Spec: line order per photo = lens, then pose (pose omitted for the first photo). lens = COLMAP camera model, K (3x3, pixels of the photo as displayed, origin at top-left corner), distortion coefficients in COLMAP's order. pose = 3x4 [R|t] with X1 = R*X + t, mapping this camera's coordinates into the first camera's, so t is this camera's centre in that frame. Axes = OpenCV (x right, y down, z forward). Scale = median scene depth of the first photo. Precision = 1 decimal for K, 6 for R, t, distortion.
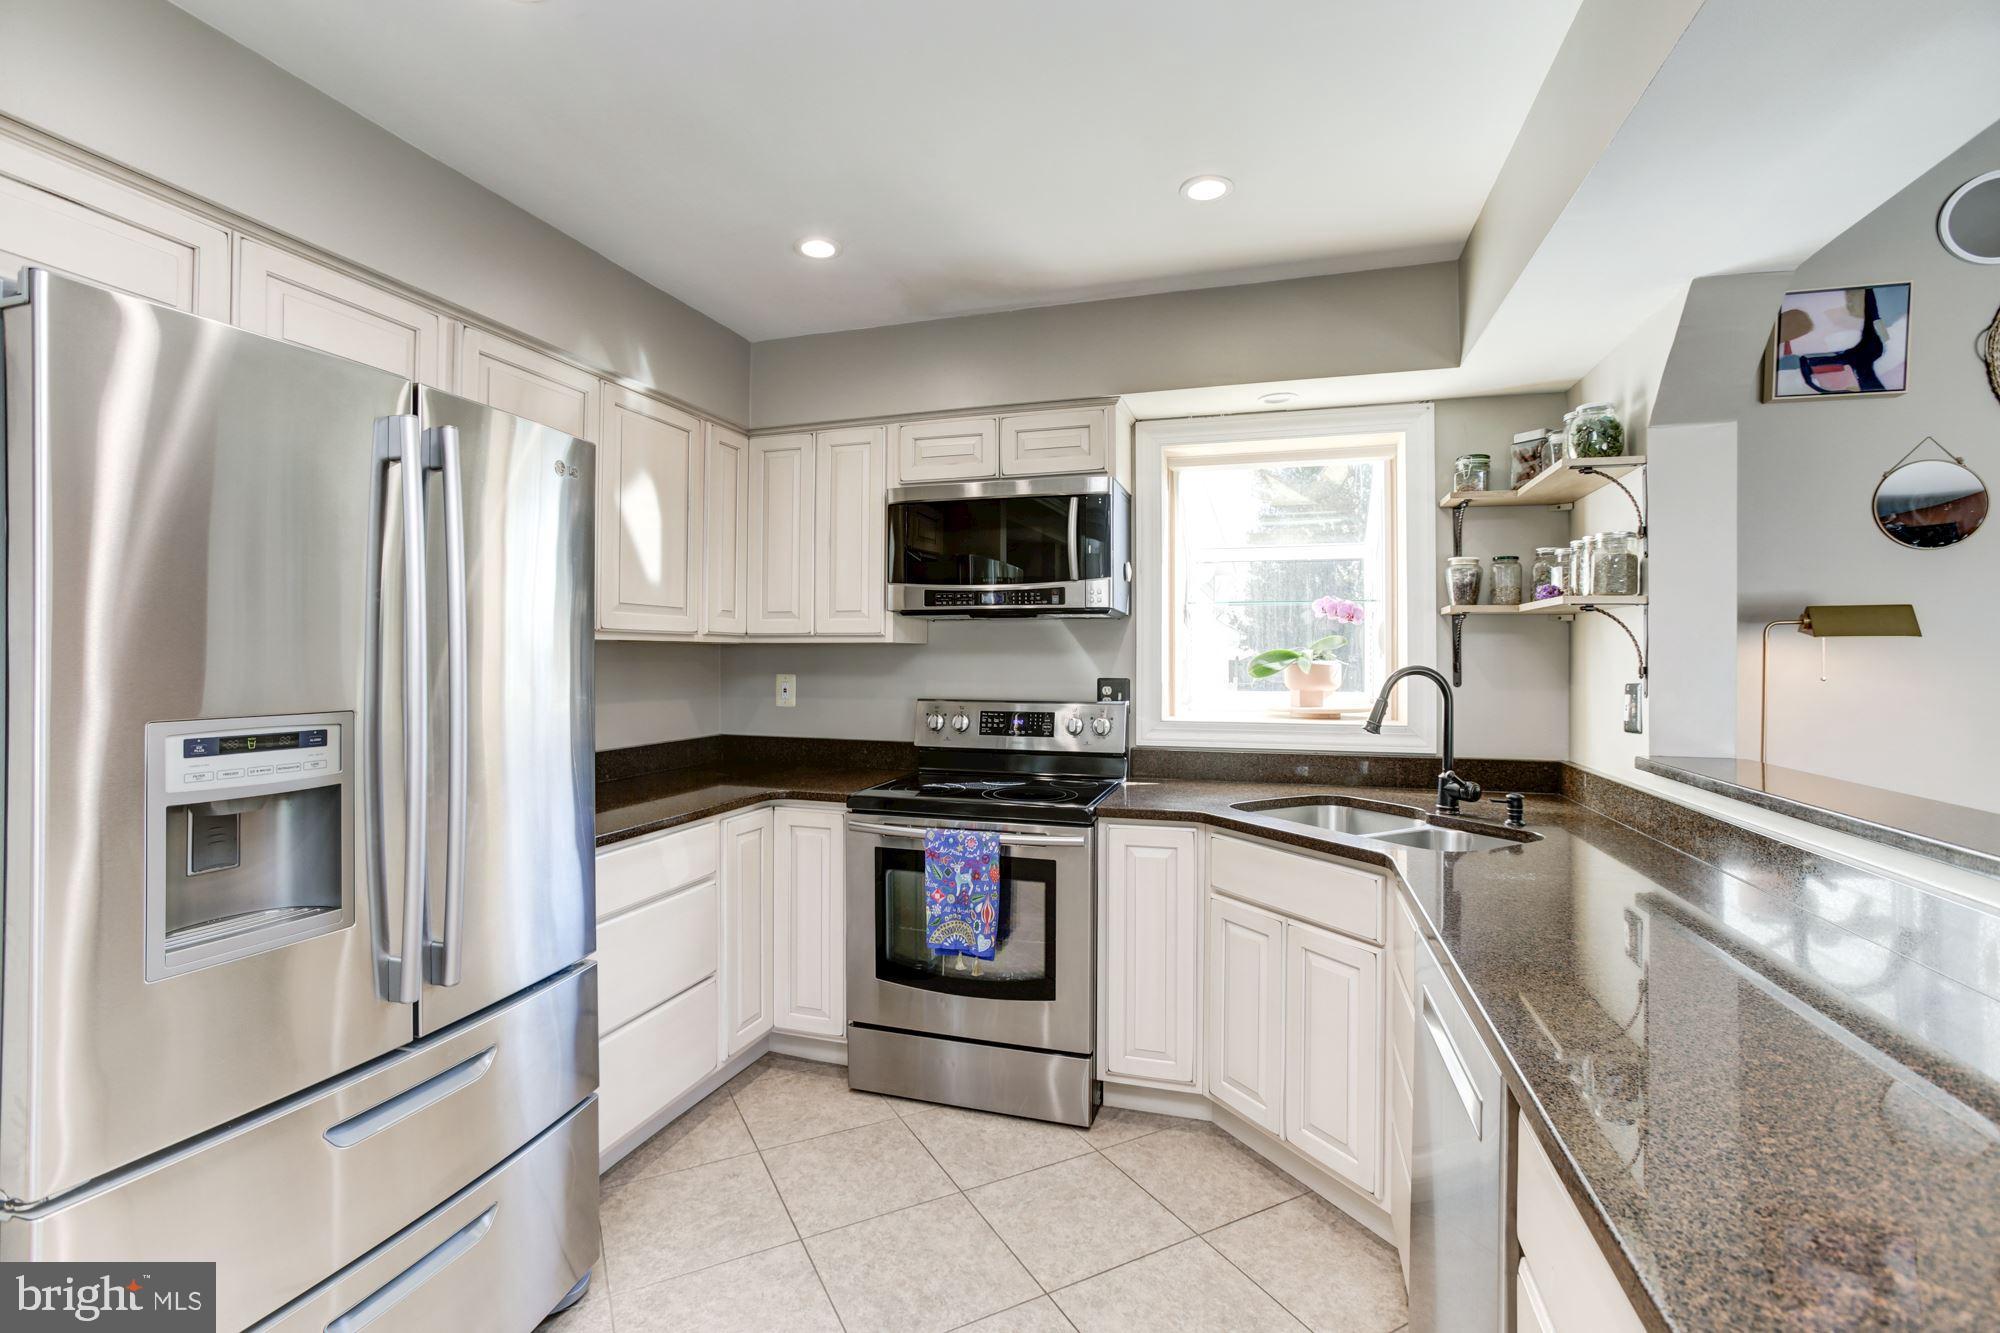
lens RADIAL K [[915.3, 0, 985.7], [0, 915.3, 650.8], [0, 0, 1]] dist [-0.021227, 0.010471]
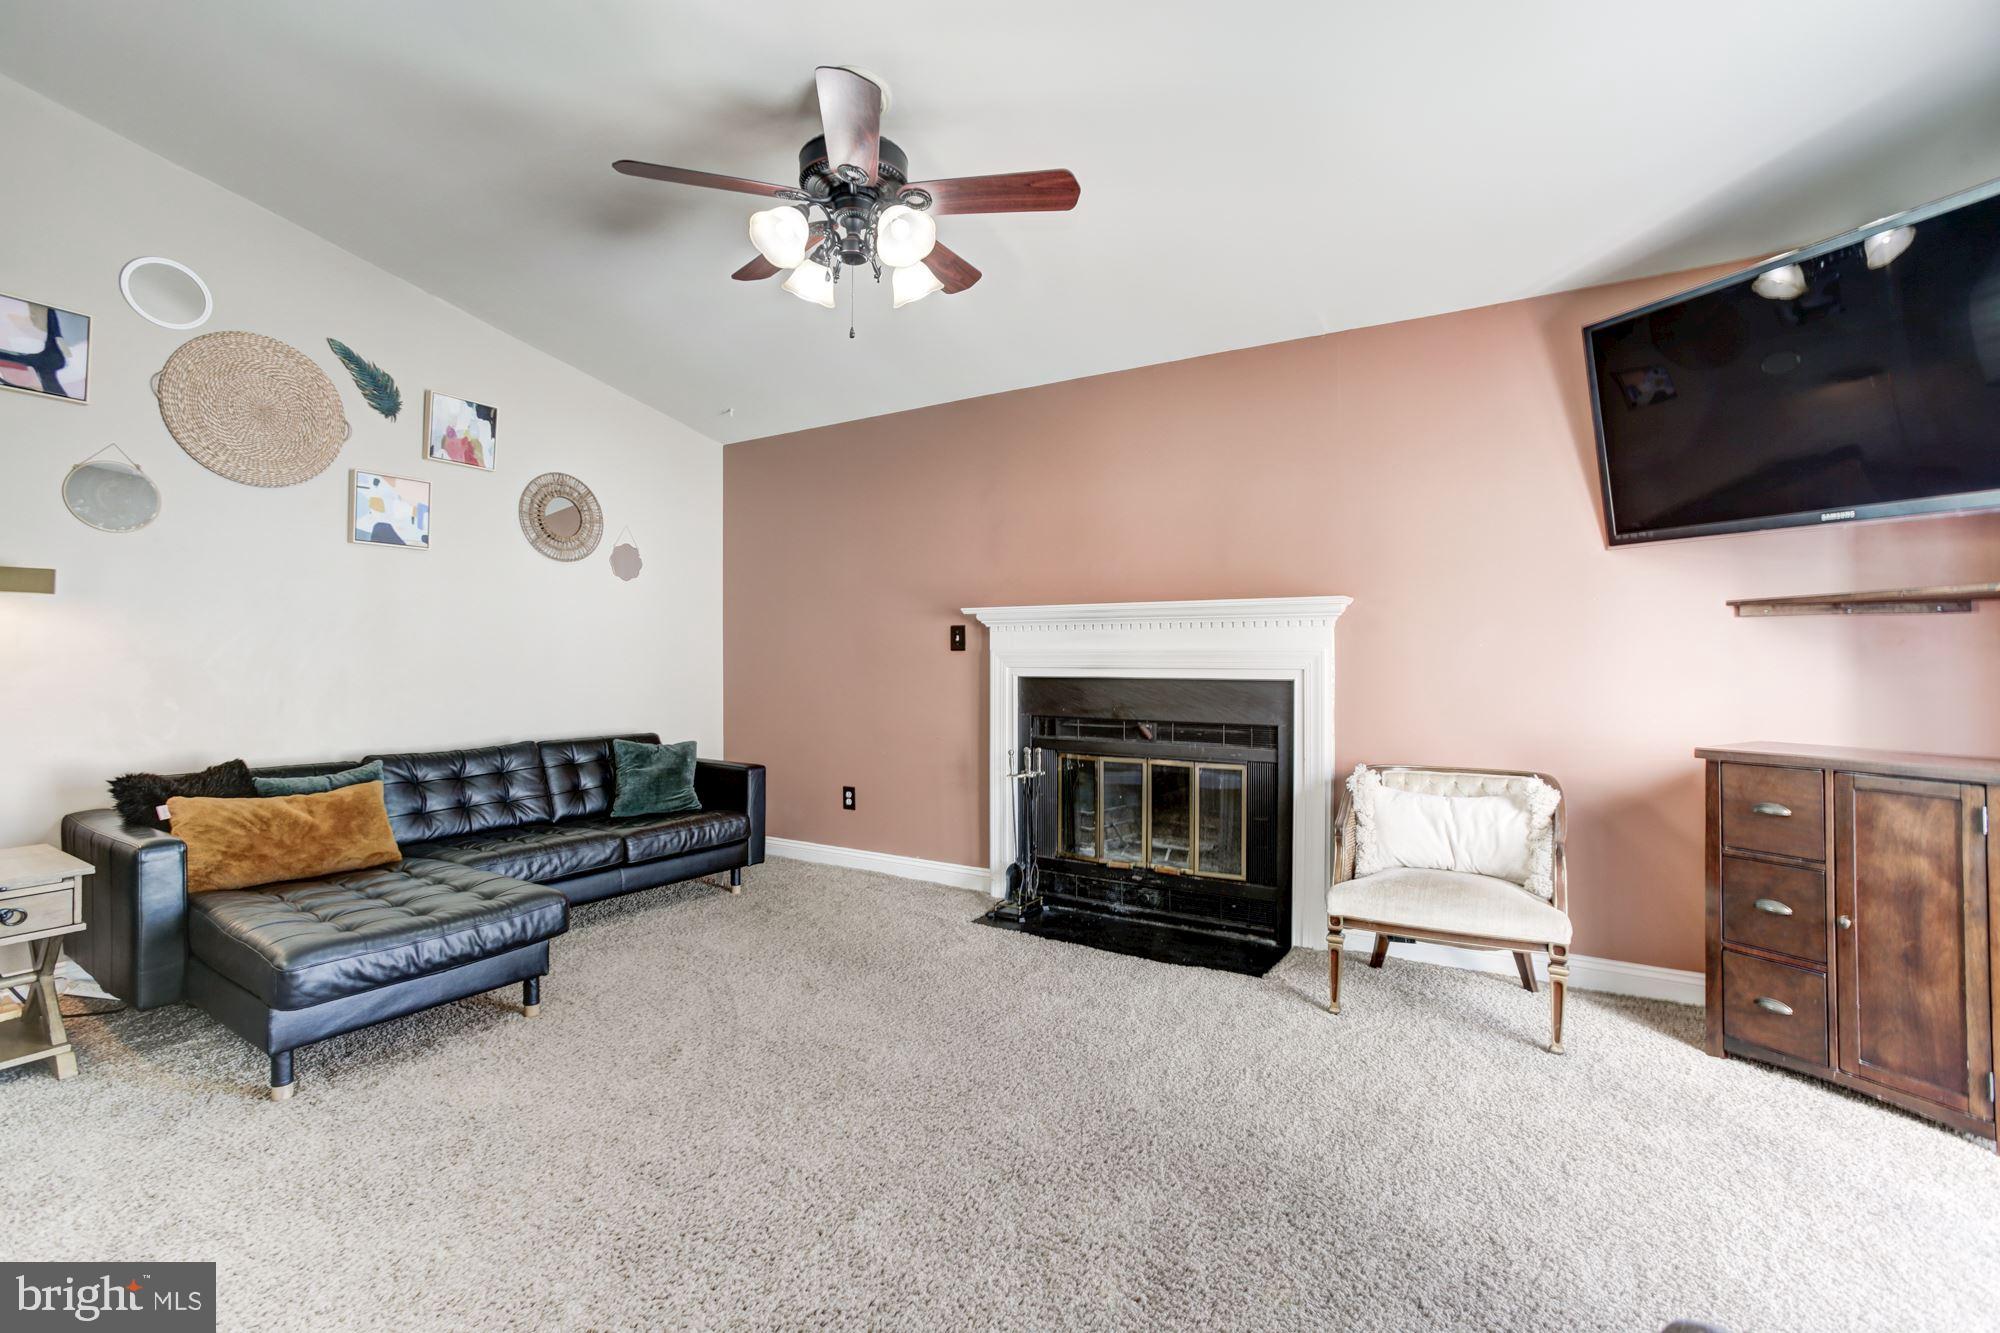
lens RADIAL K [[915.3, 0, 990.8], [0, 915.3, 658.1], [0, 0, 1]] dist [-0.021227, 0.010471]
pose [[0.278805, 0.000361, 0.960348, 0.180487], [-0.002355, 0.999997, 0.000308, 0.071205], [-0.960345, -0.002348, 0.278805, -0.609846]]
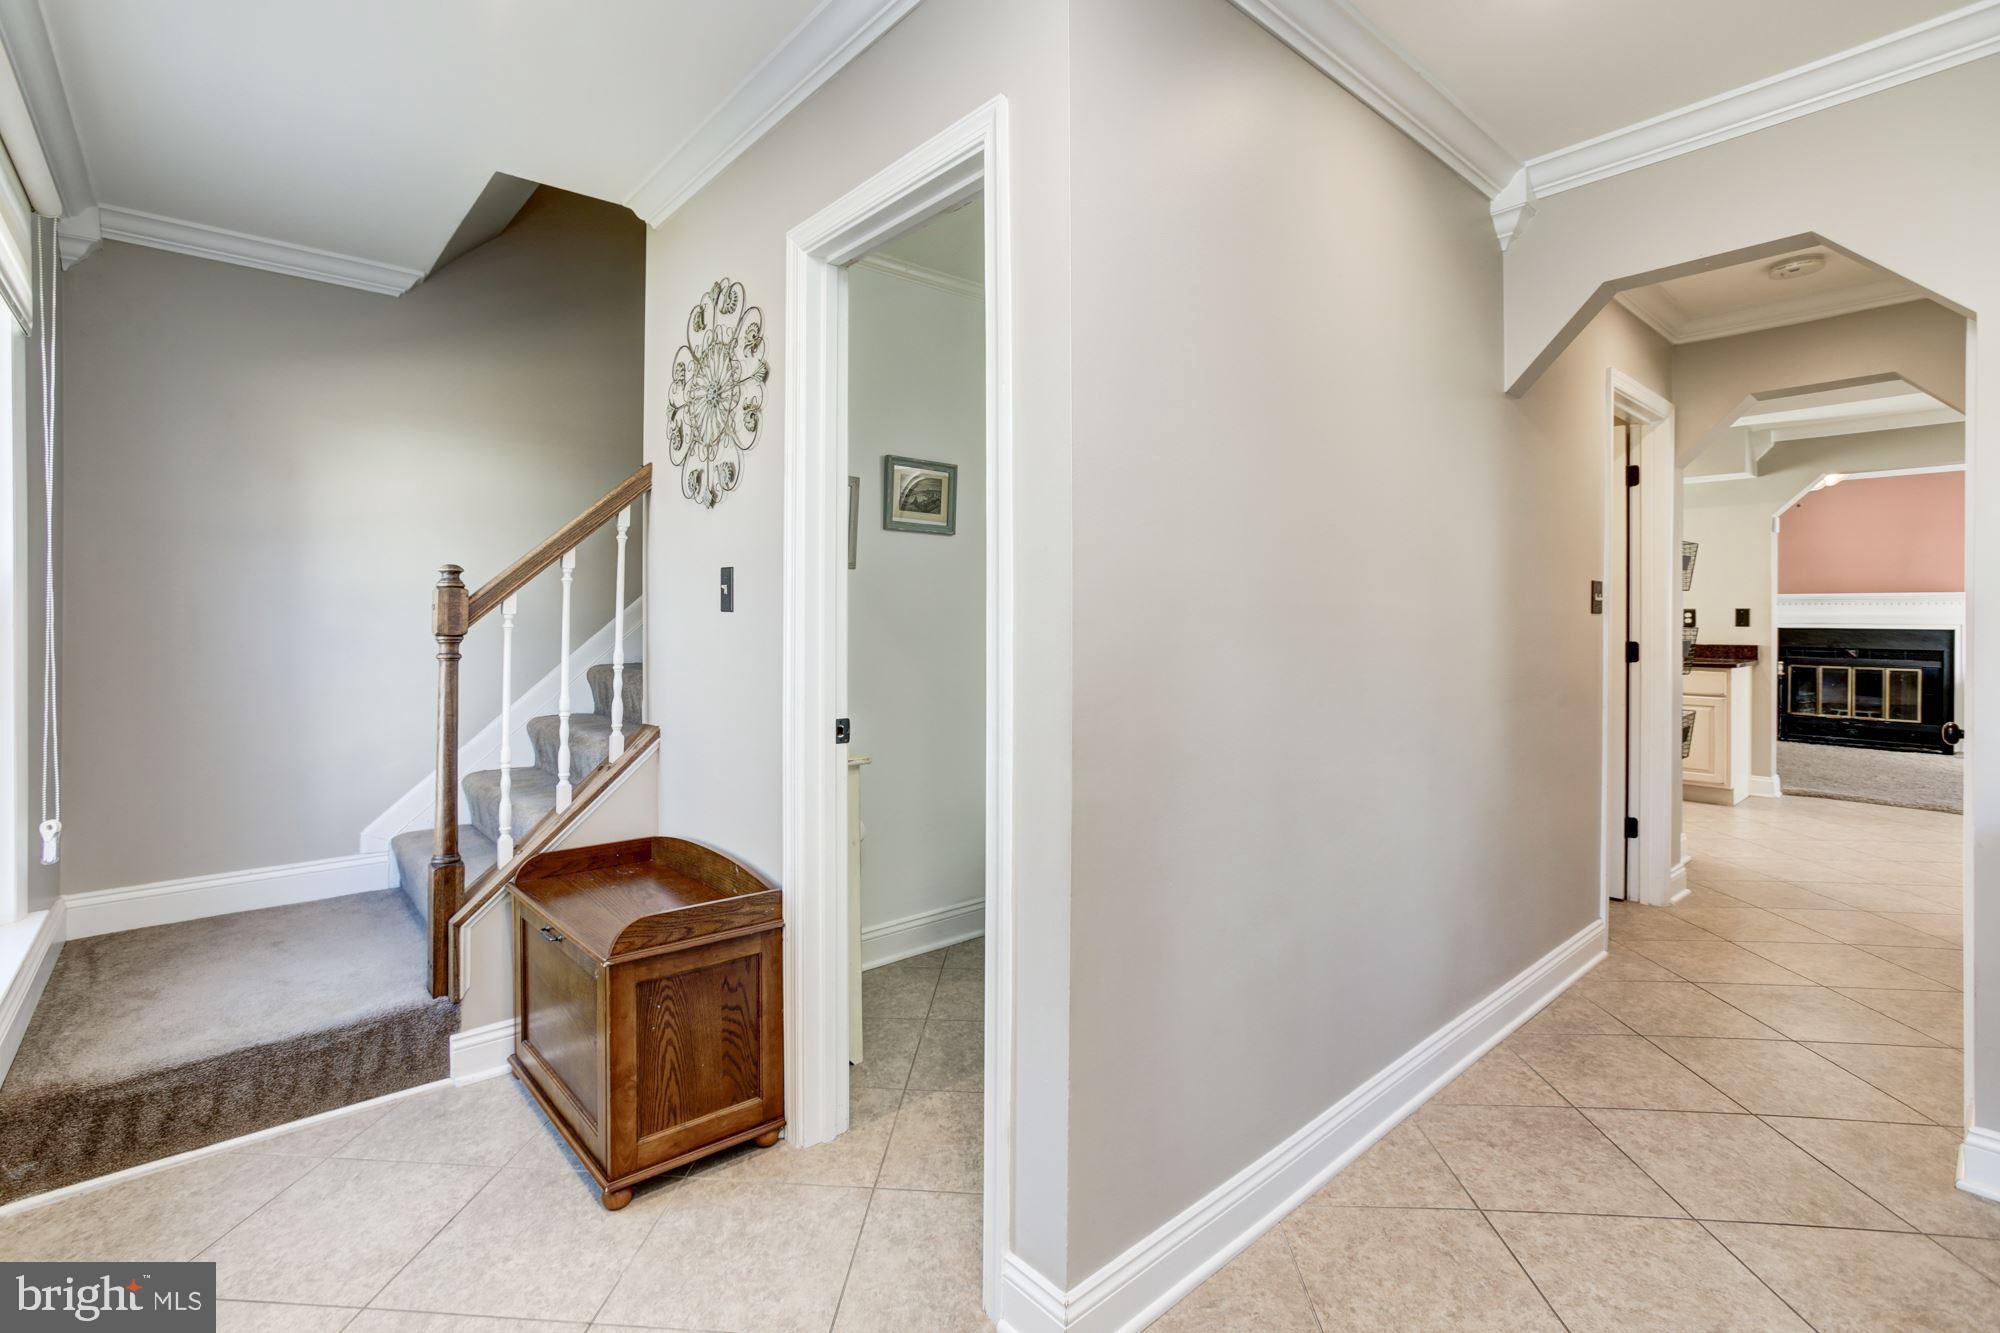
lens RADIAL K [[915.3, 0, 962.4], [0, 915.3, 611.7], [0, 0, 1]] dist [-0.021227, 0.010471]
pose [[0.526414, -0.002190, 0.850226, -3.160363], [-0.006886, 0.999953, 0.006839, 0.039860], [-0.850201, -0.009454, 0.526374, 0.765663]]
